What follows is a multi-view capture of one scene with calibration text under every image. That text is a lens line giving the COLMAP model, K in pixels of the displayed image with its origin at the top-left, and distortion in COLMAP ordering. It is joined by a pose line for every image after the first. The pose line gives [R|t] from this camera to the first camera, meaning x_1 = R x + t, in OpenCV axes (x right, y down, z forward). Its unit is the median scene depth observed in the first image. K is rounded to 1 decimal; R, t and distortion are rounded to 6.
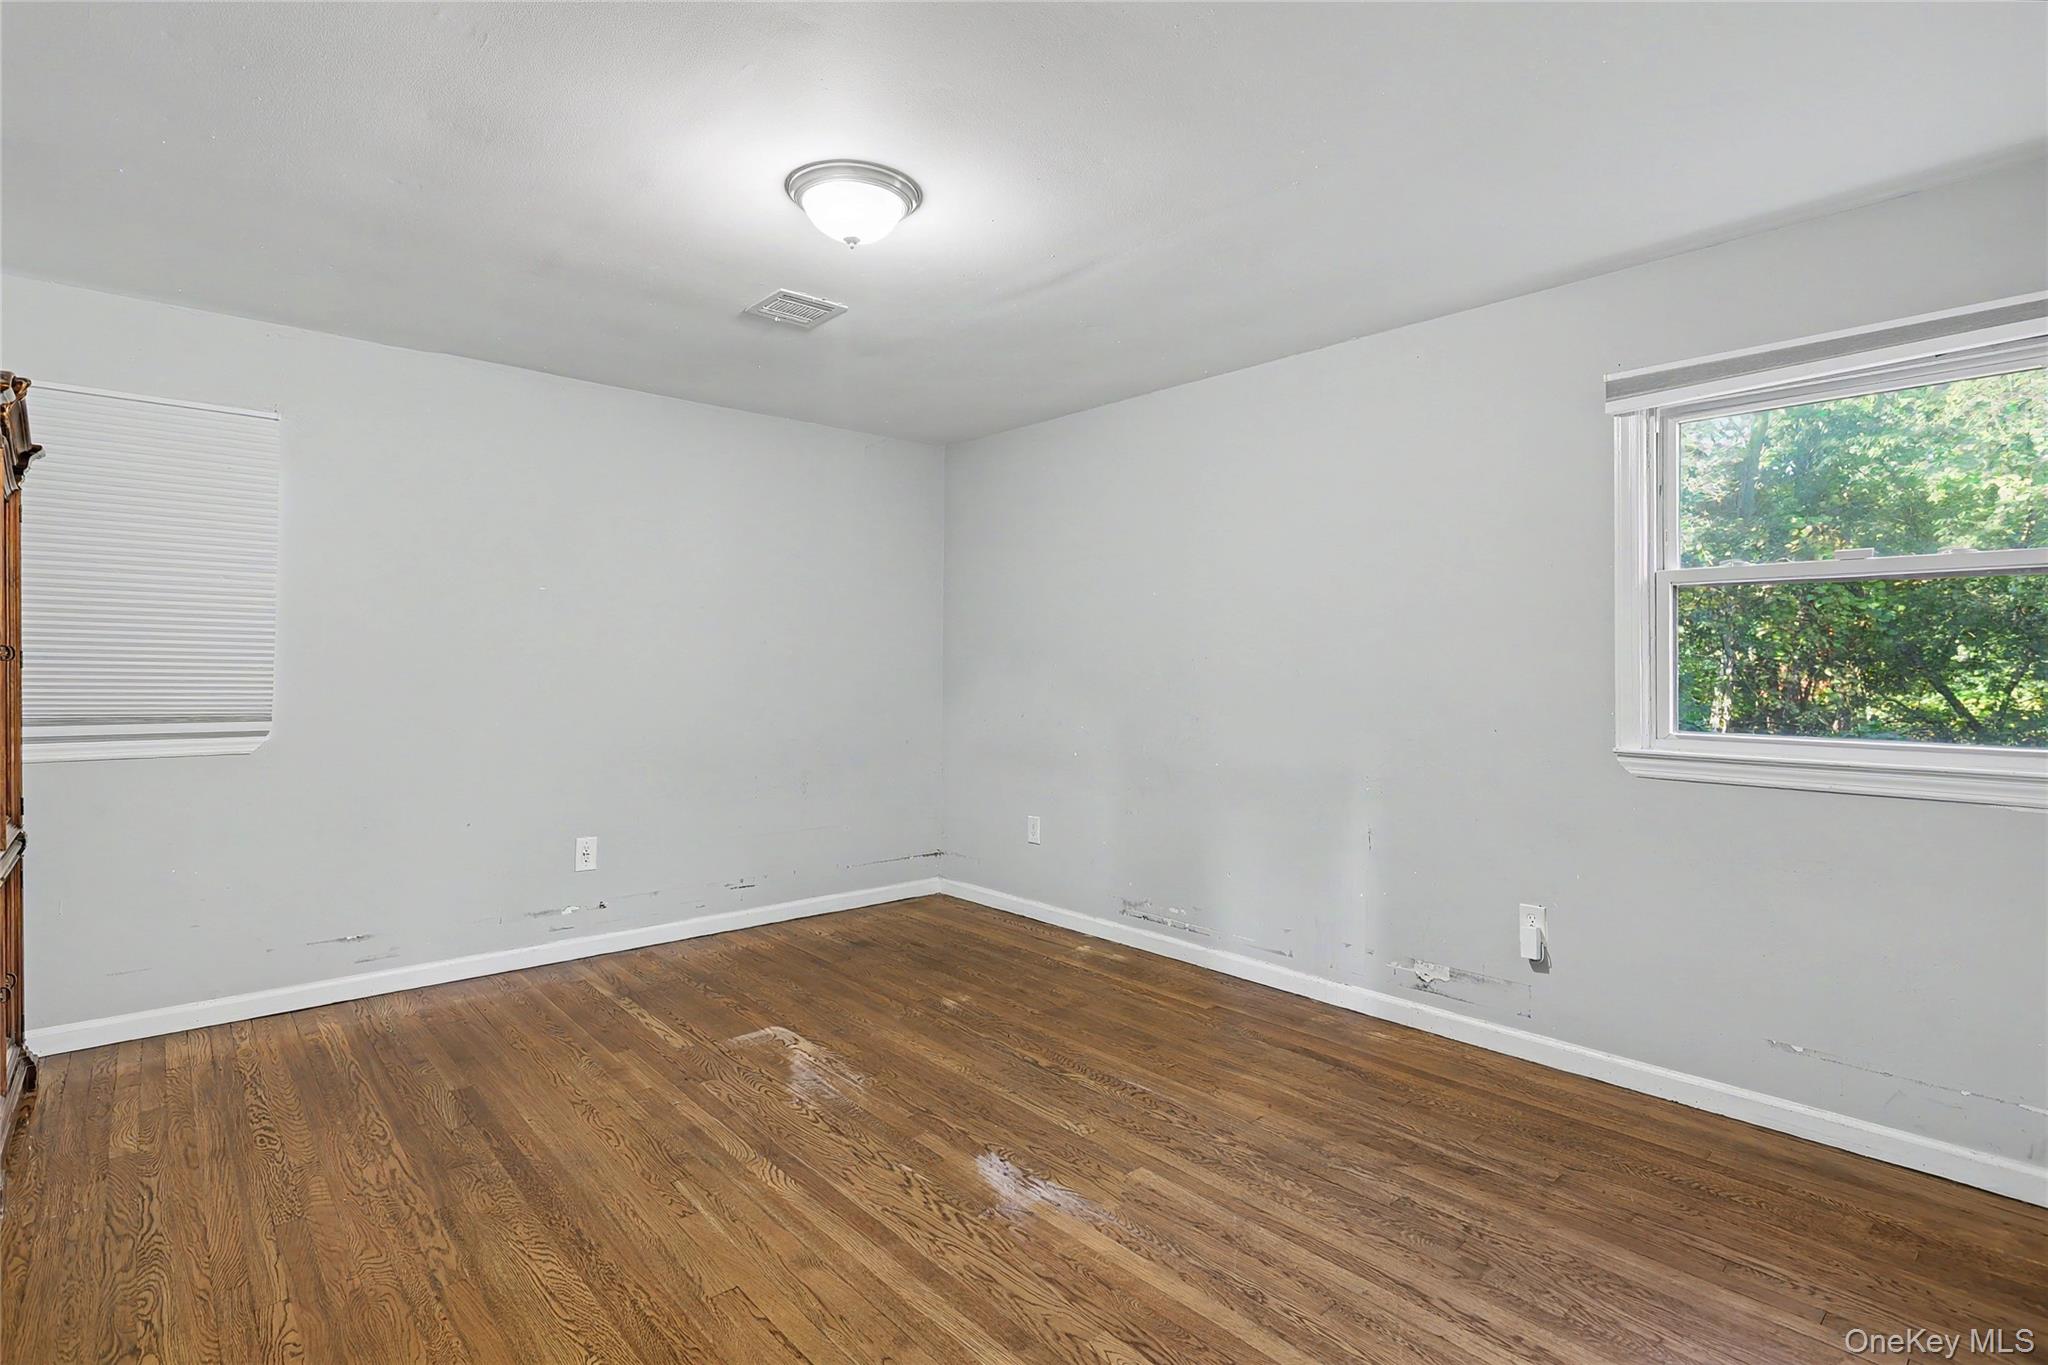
lens RADIAL K [[992.7, 0, 1026.7], [0, 992.7, 674.6], [0, 0, 1]] dist [-0.004785, 0.000263]
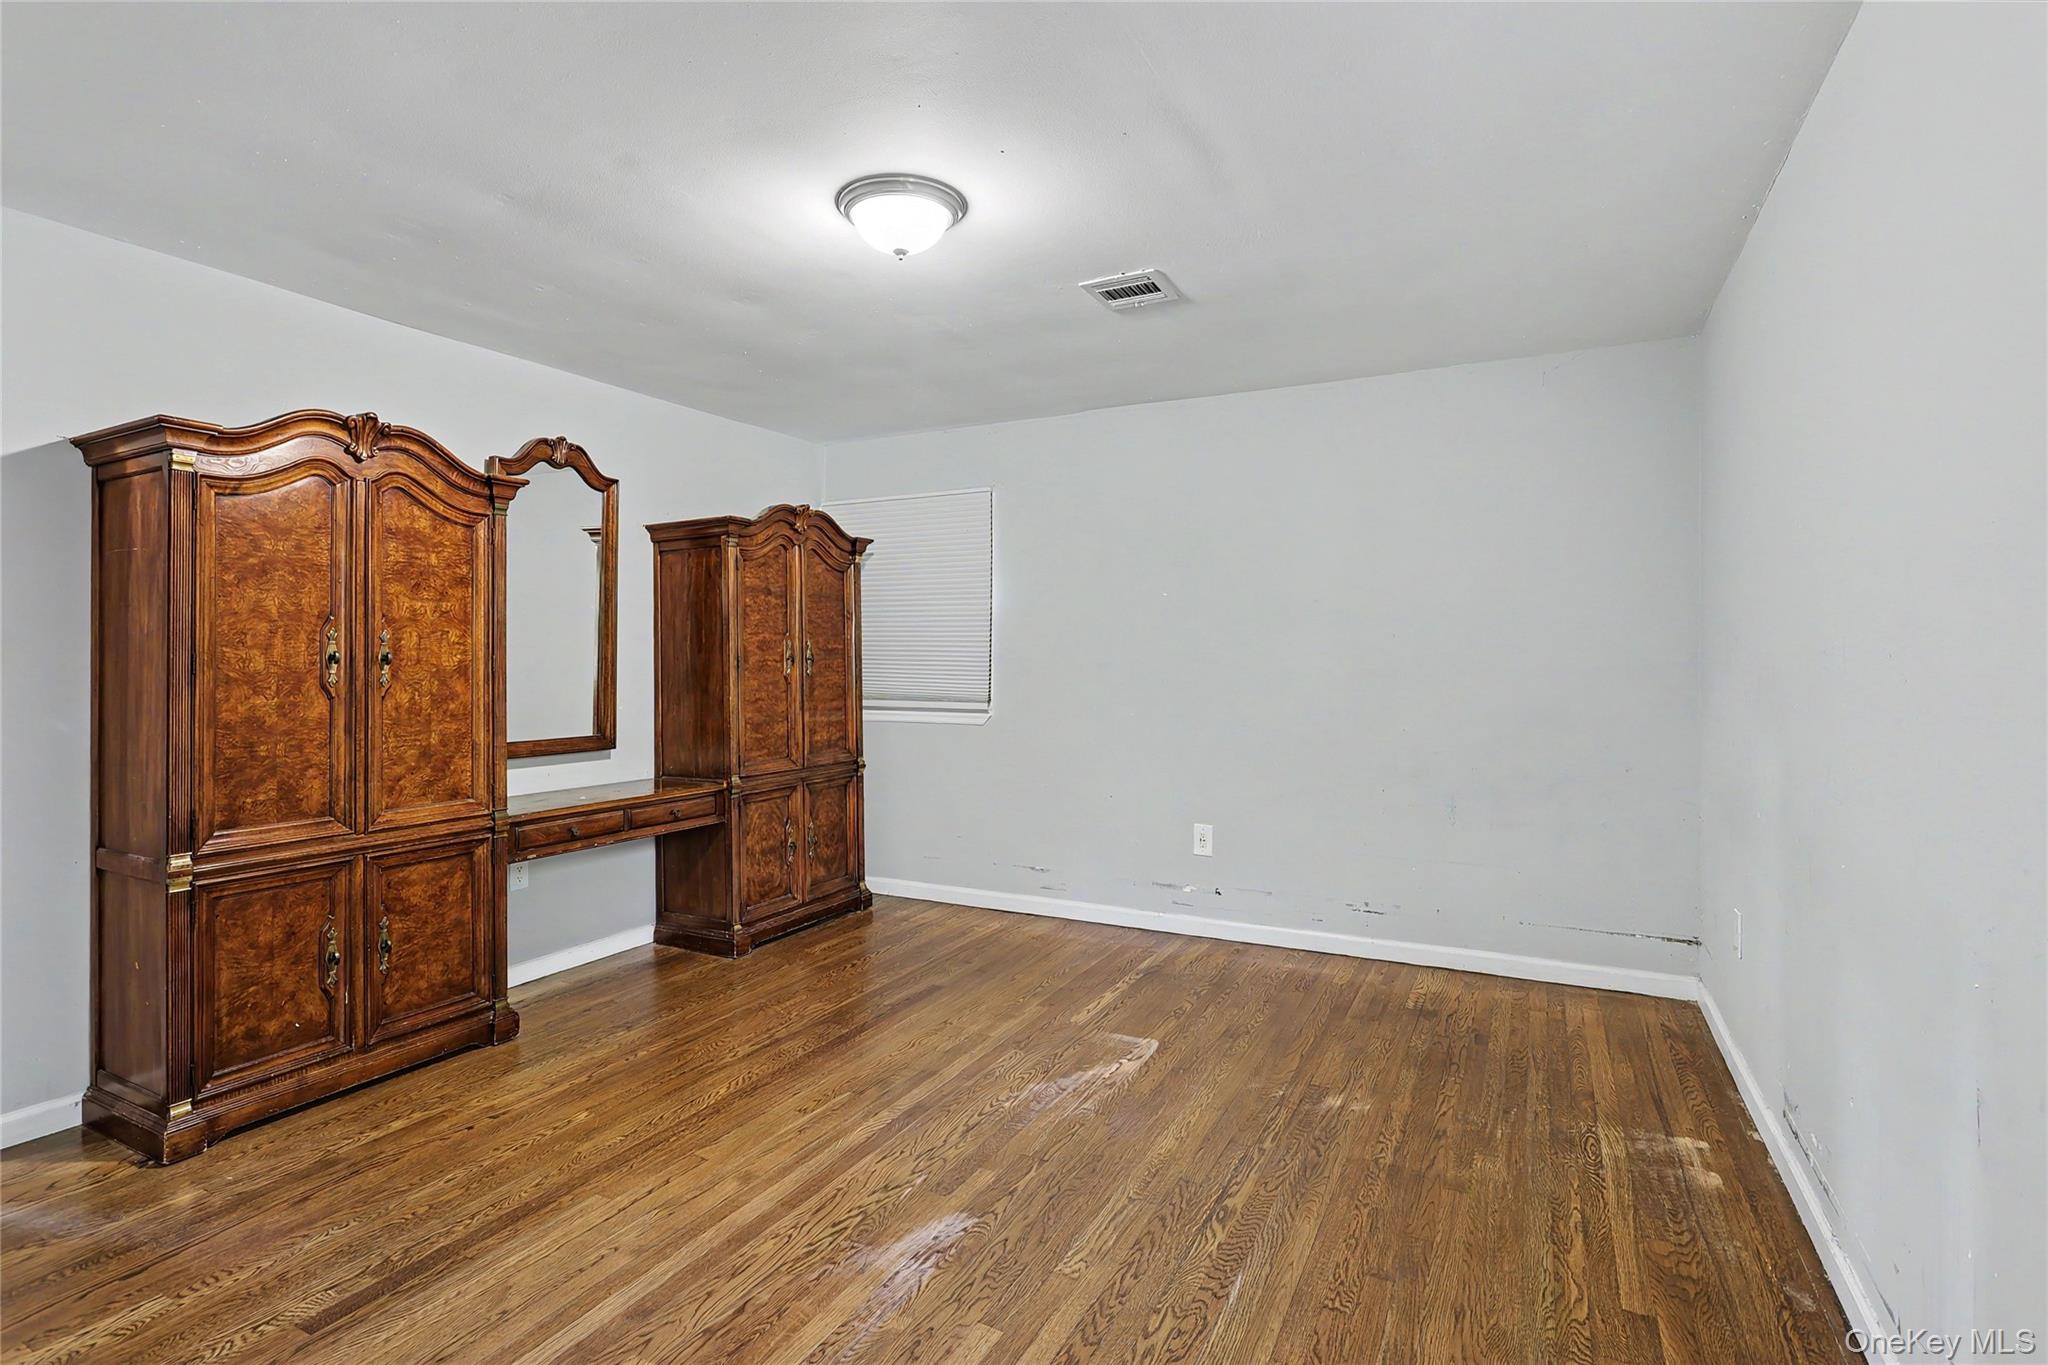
lens RADIAL K [[992.7, 0, 1015.0], [0, 992.7, 671.0], [0, 0, 1]] dist [-0.004785, 0.000263]
pose [[0.343696, 0.001533, -0.939080, 0.622463], [-0.002650, 0.999996, 0.000662, 0.000297], [0.939077, 0.002261, 0.343699, 0.573750]]
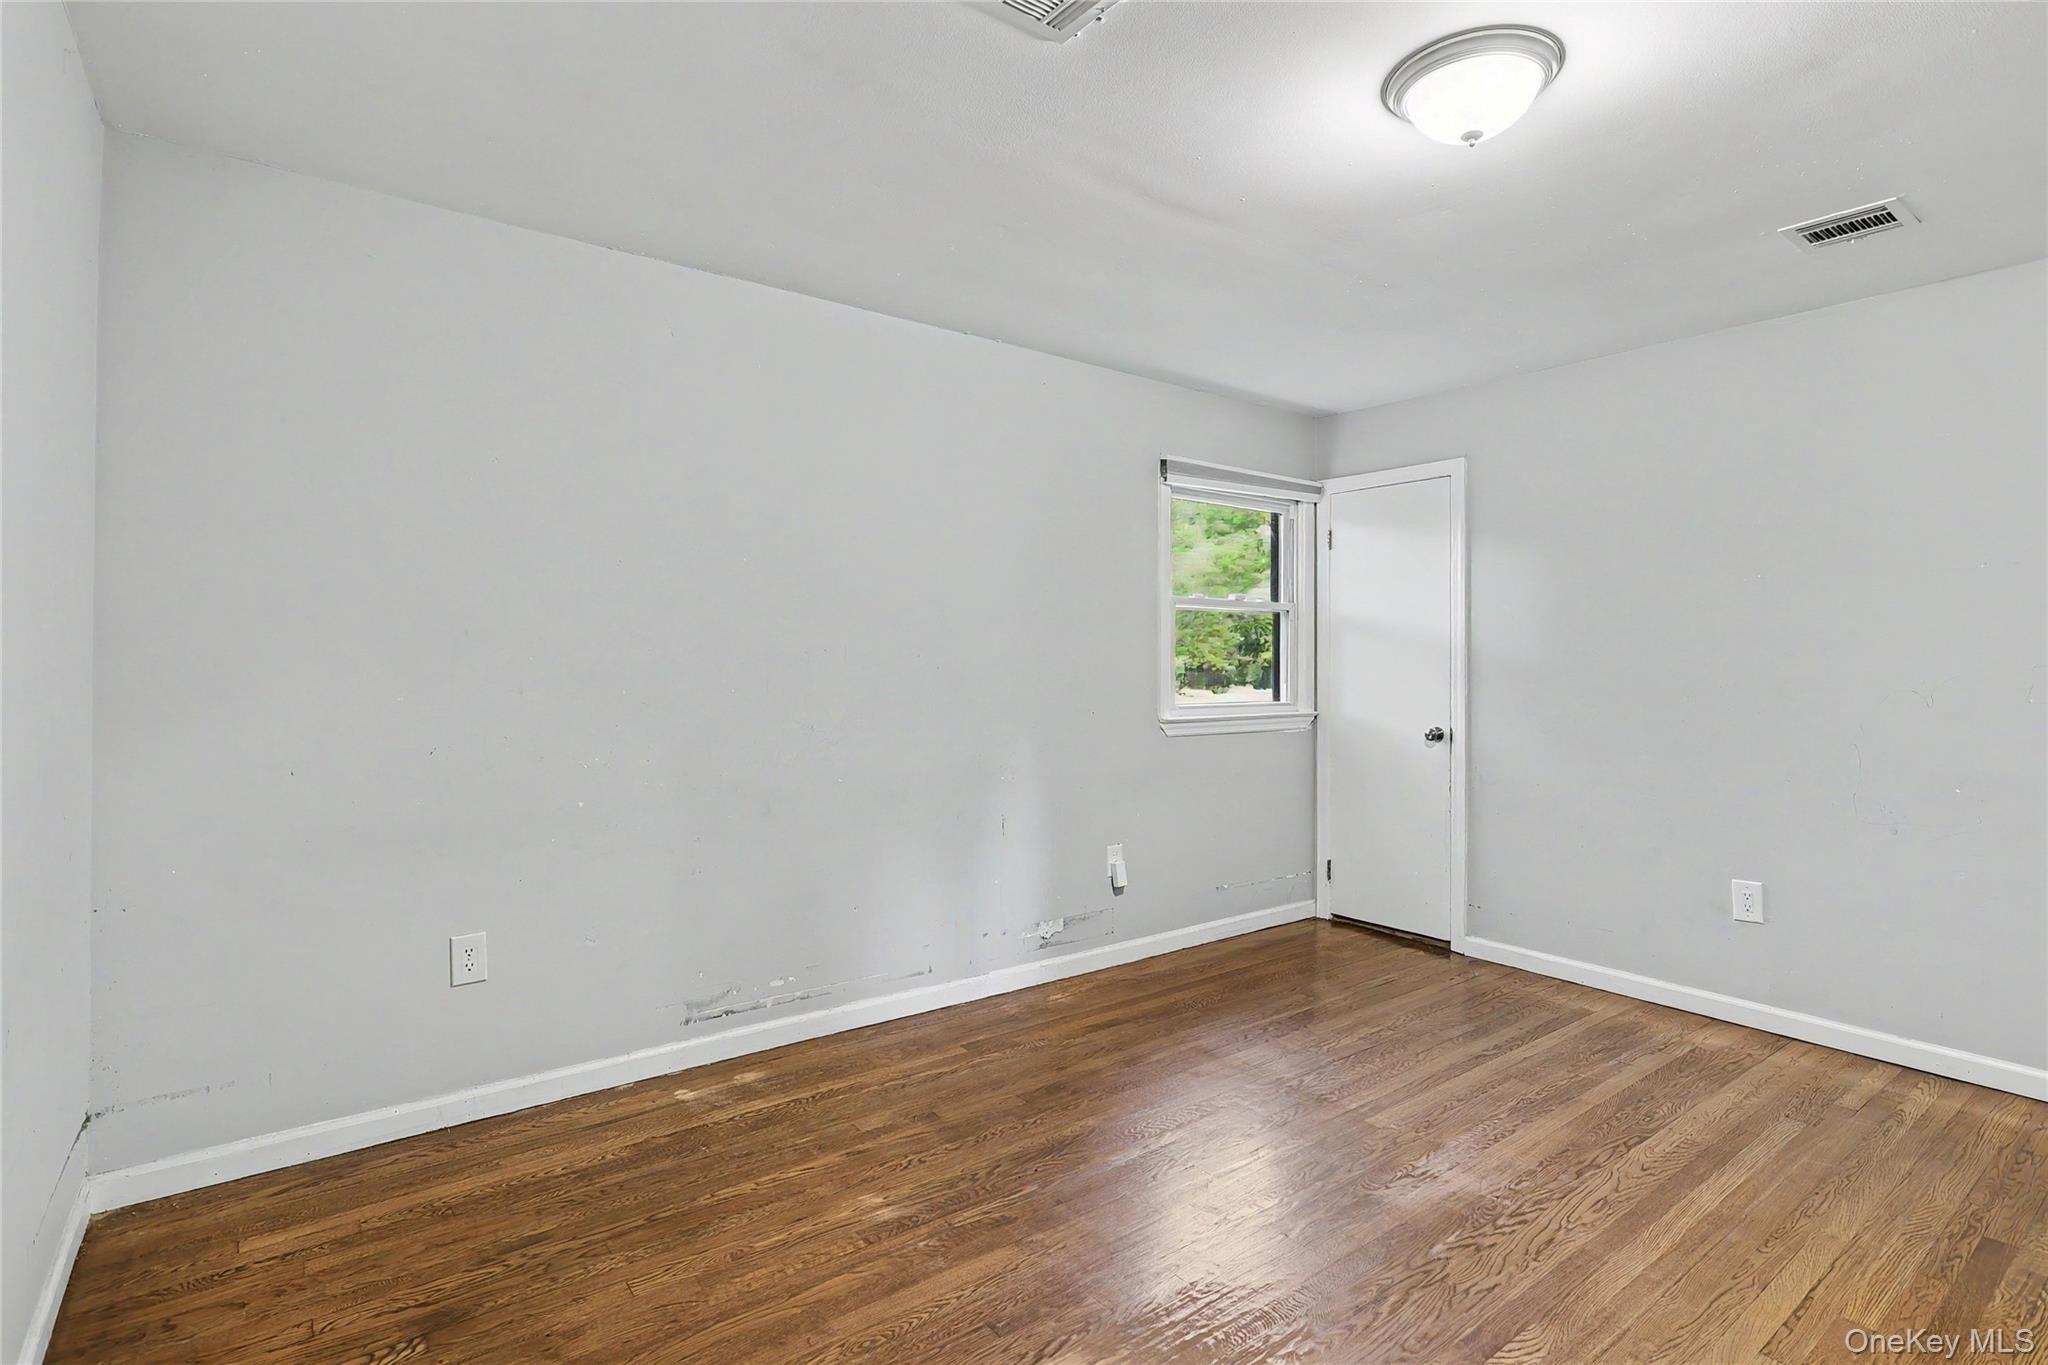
lens RADIAL K [[992.7, 0, 1019.4], [0, 992.7, 683.9], [0, 0, 1]] dist [-0.004785, 0.000263]
pose [[0.077172, -0.020602, 0.996805, -0.750026], [0.004767, 0.999783, 0.020295, -0.003542], [-0.997006, 0.003185, 0.077253, 0.982590]]
